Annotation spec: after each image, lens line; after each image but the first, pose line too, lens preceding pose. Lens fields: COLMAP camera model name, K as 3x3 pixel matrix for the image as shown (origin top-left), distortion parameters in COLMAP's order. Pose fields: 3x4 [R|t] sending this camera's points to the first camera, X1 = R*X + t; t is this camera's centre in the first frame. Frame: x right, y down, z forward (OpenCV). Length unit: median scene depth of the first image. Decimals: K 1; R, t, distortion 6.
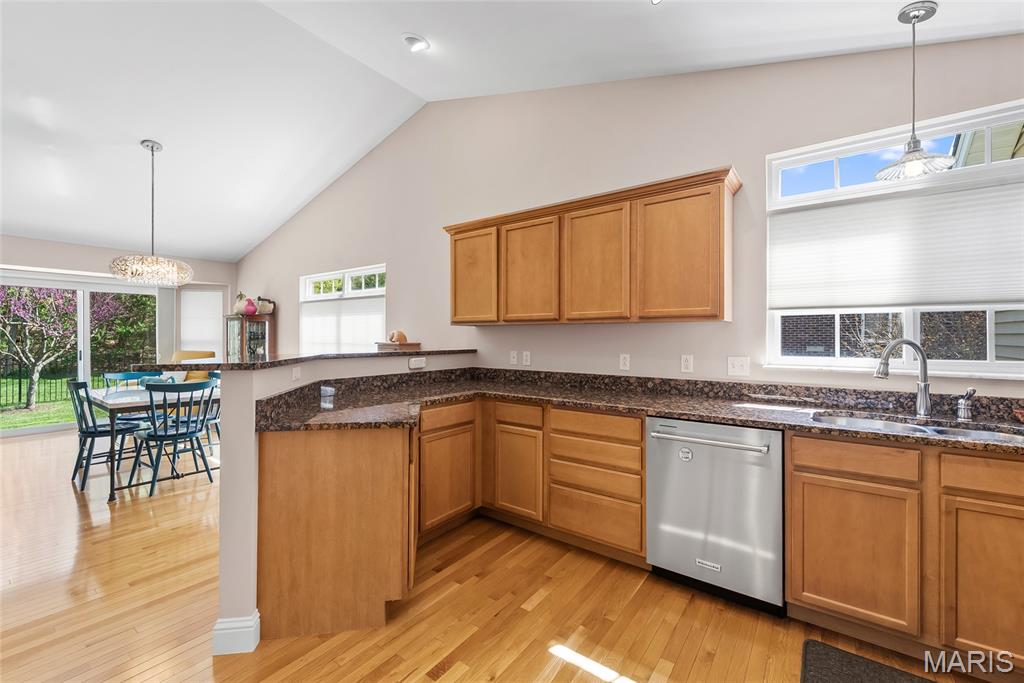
lens RADIAL K [[426.4, 0, 512.1], [0, 426.4, 345.4], [0, 0, 1]] dist [0.002296, 0.000265]
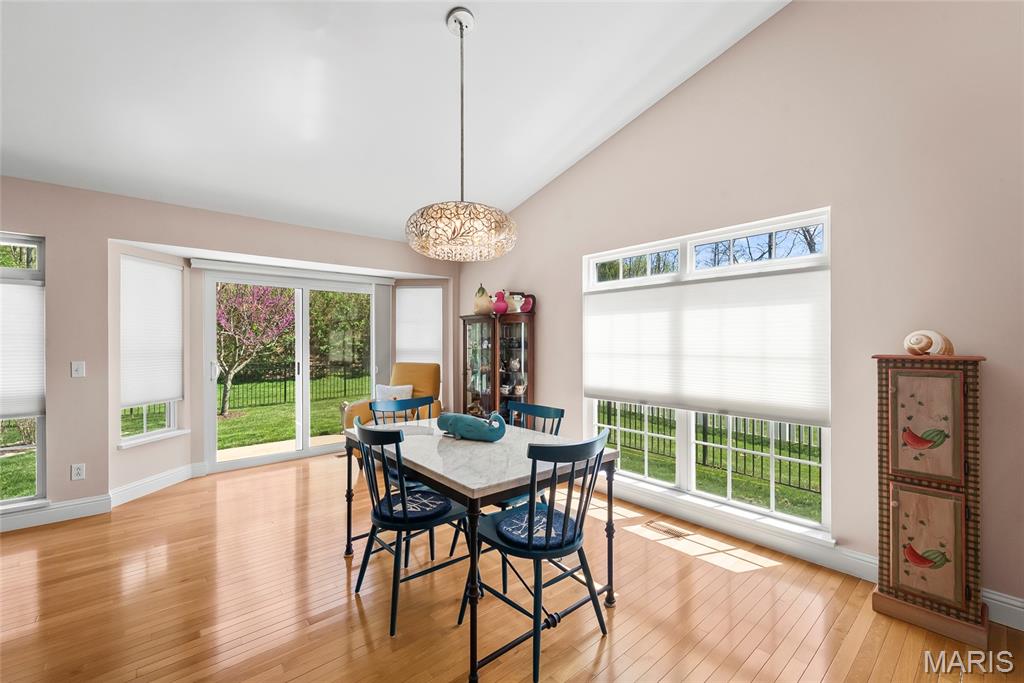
lens RADIAL K [[423.9, 0, 506.9], [0, 423.9, 344.1], [0, 0, 1]] dist [-0.001018, -0.000128]
pose [[0.973627, -0.005090, -0.228088, -0.887515], [0.000814, 0.999822, -0.018836, -0.015565], [0.228143, 0.018154, 0.973458, 0.610369]]
